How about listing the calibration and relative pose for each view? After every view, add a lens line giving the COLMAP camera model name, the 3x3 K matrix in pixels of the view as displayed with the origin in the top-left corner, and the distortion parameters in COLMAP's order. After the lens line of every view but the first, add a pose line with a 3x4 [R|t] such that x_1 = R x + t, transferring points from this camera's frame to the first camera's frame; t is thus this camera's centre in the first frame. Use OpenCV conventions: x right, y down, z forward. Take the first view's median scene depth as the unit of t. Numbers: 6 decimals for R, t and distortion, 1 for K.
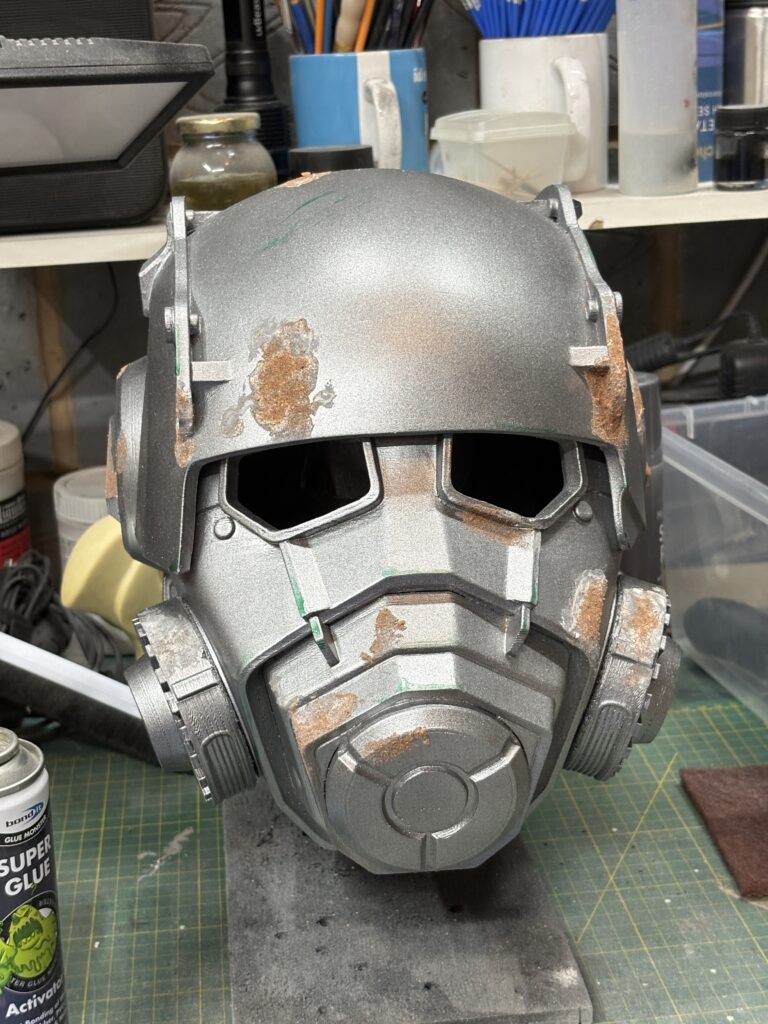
lens RADIAL K [[1602.1, 0, 389.2], [0, 1602.1, 501.3], [0, 0, 1]] dist [0.105937, 0.000000]
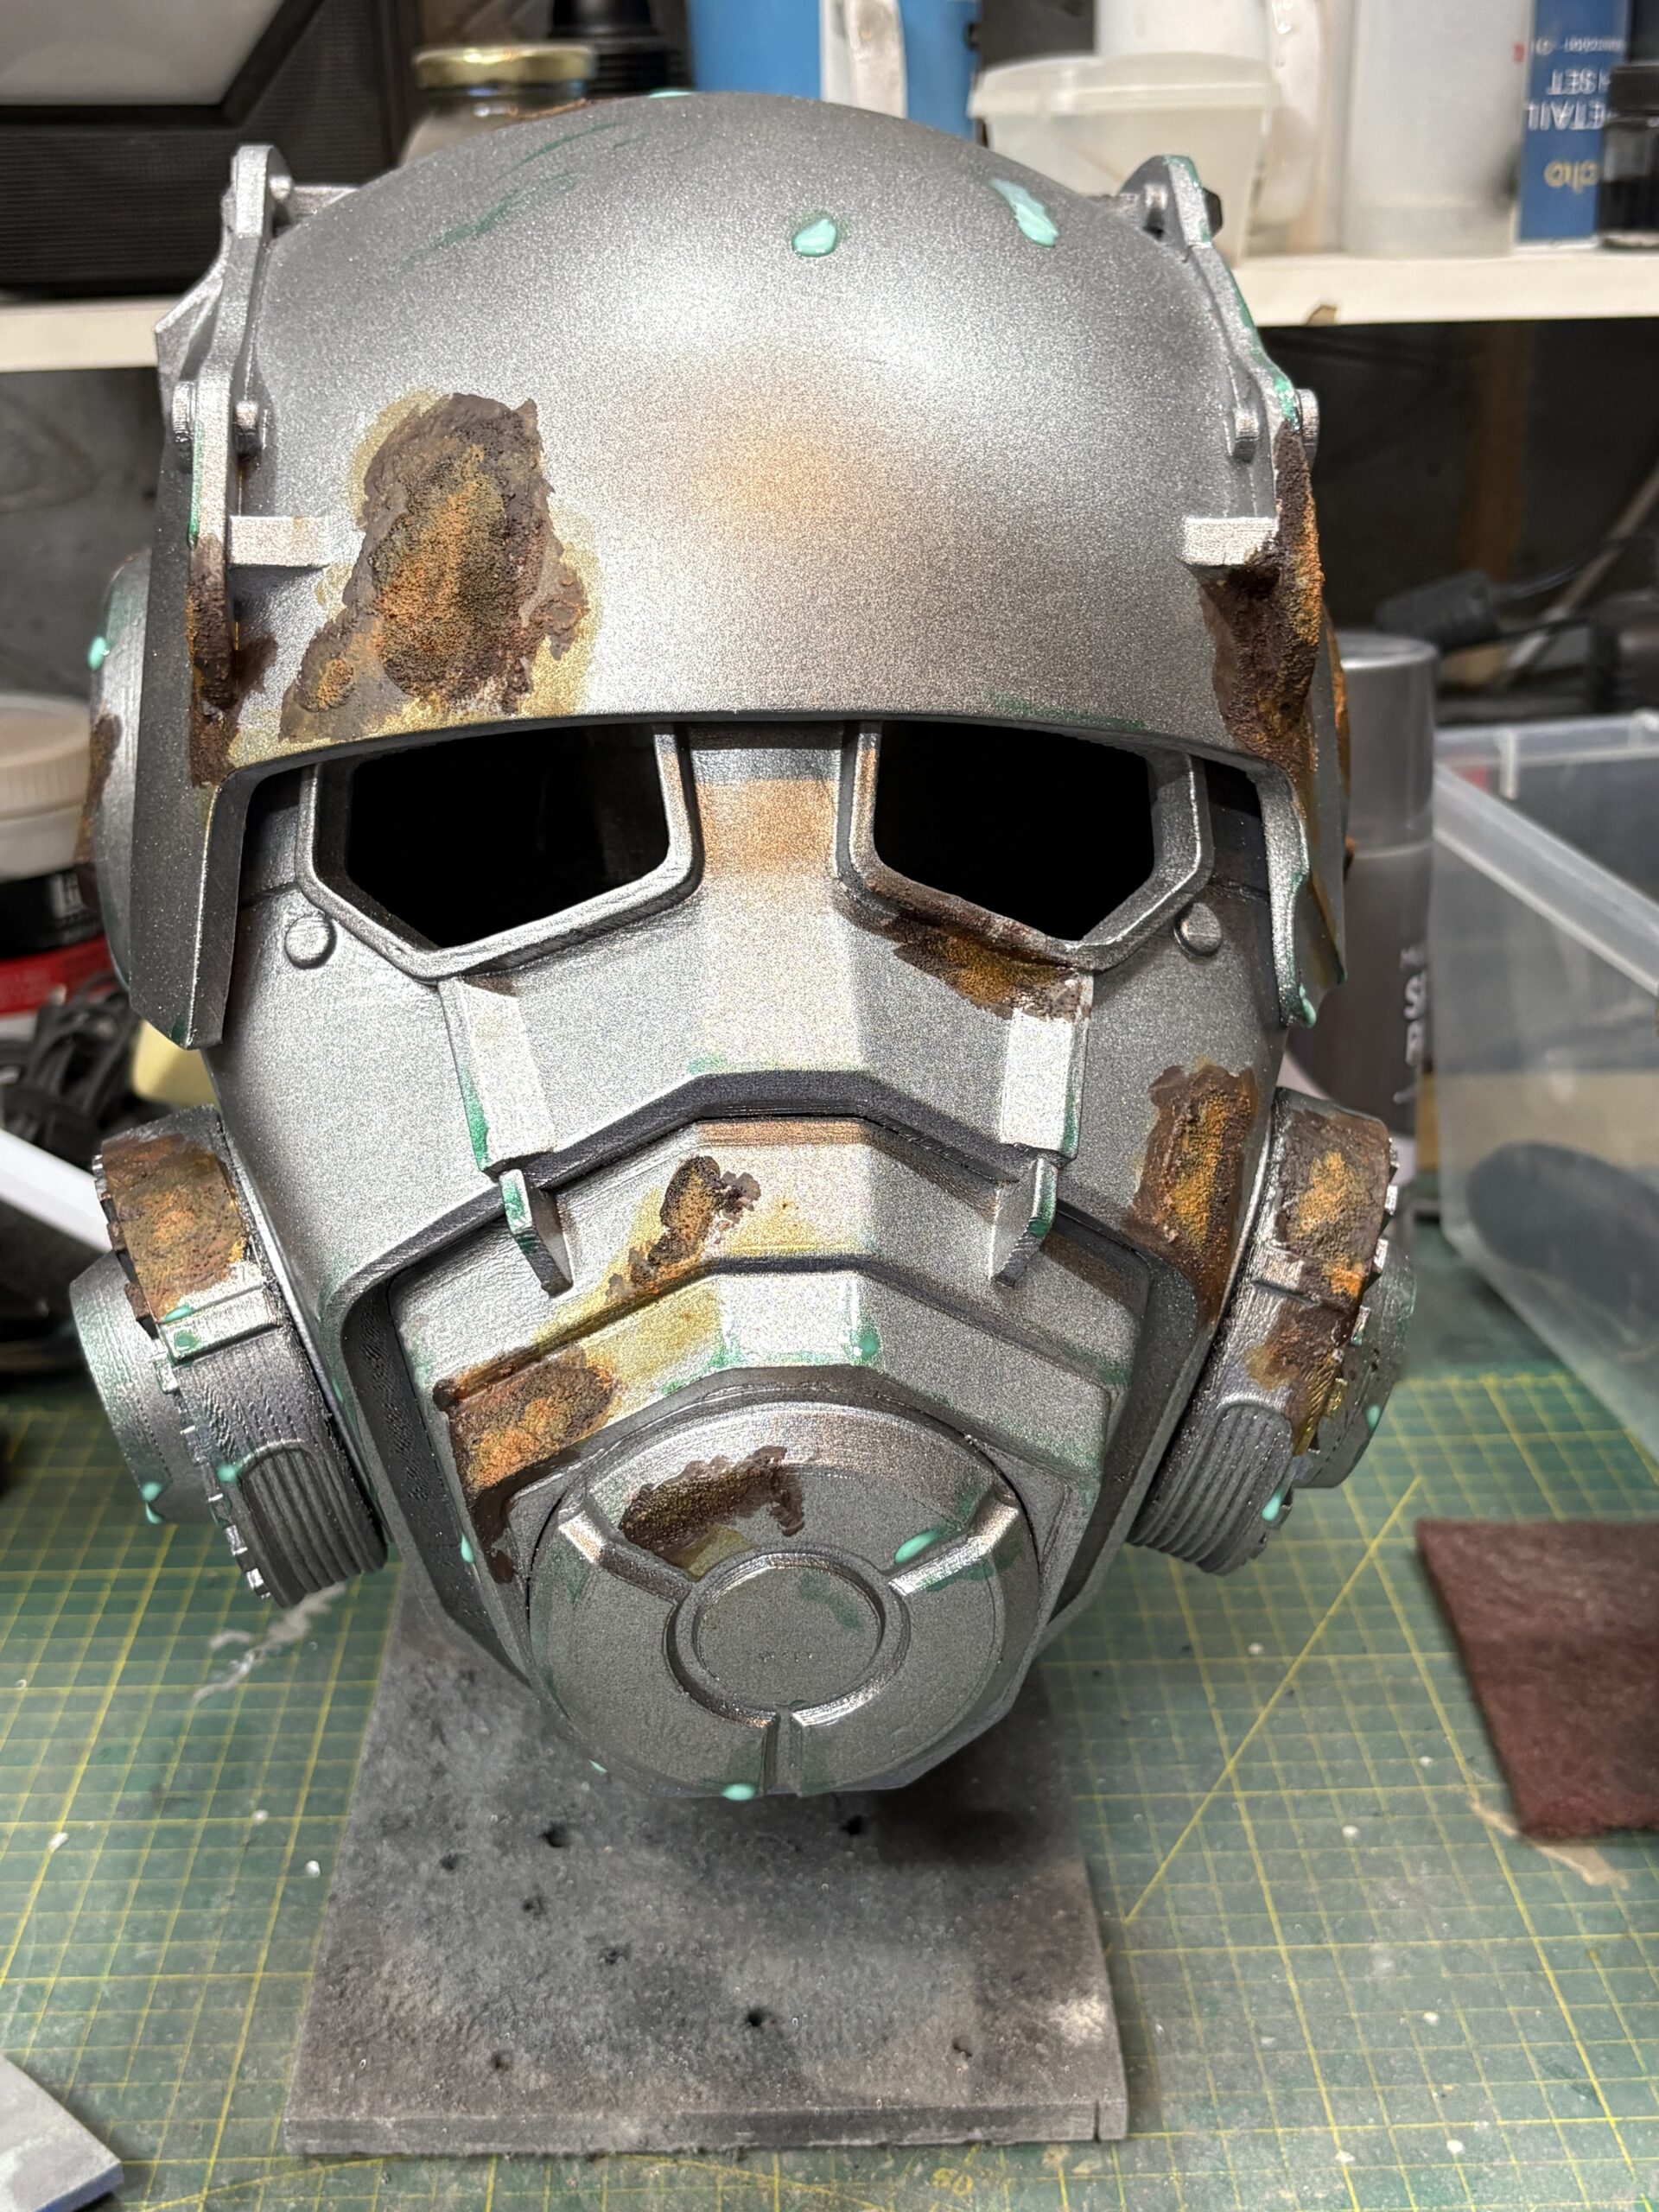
lens RADIAL K [[2724.3, 0, 819.8], [0, 2724.3, 1112.8], [0, 0, 1]] dist [0.067421, 0.000000]
pose [[0.999417, 0.033704, -0.005442, 0.030879], [-0.033273, 0.997270, 0.065924, 0.010542], [0.007649, -0.065705, 0.997810, 0.315088]]
